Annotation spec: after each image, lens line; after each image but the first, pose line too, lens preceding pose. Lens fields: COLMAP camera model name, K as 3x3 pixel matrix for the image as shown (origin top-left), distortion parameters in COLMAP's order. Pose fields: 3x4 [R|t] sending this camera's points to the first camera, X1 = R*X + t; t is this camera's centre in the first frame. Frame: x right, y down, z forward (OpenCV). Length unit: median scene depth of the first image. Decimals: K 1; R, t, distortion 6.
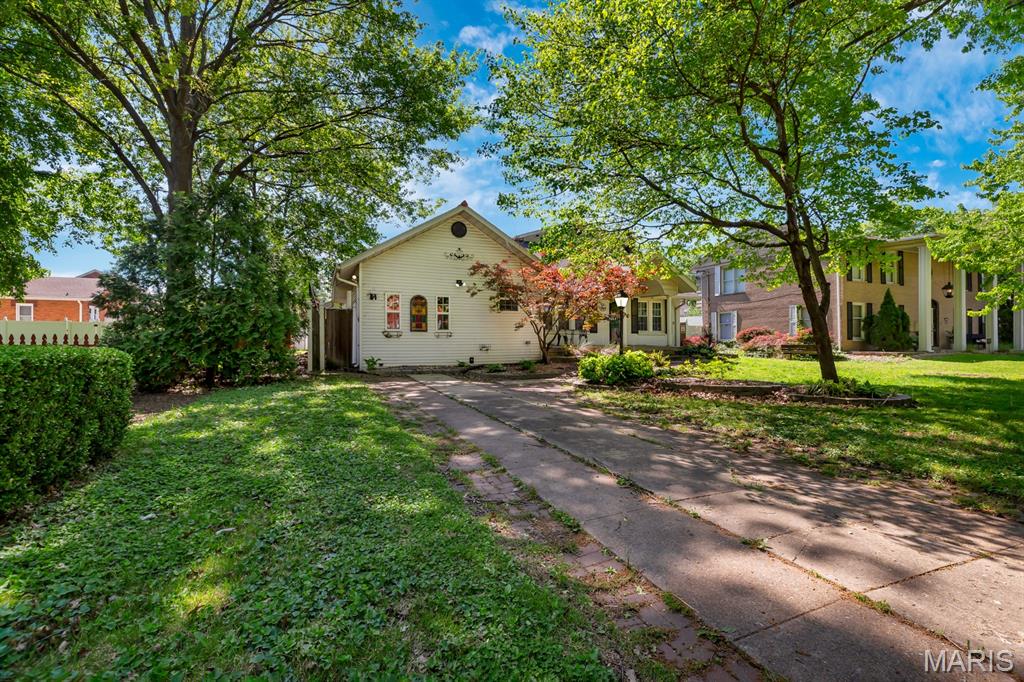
lens RADIAL K [[460.5, 0, 508.9], [0, 460.5, 334.5], [0, 0, 1]] dist [0.002601, 0.001639]
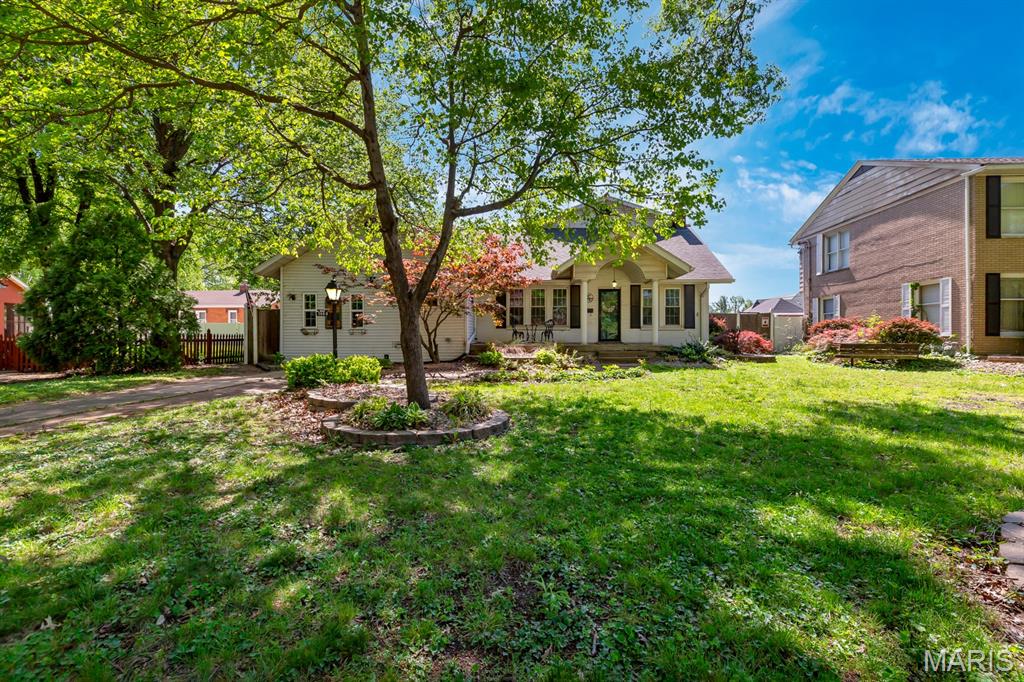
lens RADIAL K [[460.5, 0, 531.3], [0, 460.5, 327.5], [0, 0, 1]] dist [0.002601, 0.001639]
pose [[0.896539, -0.009707, -0.442858, 0.463853], [0.007334, 0.999948, -0.007071, 0.000515], [0.442903, 0.003092, 0.896564, 0.189358]]
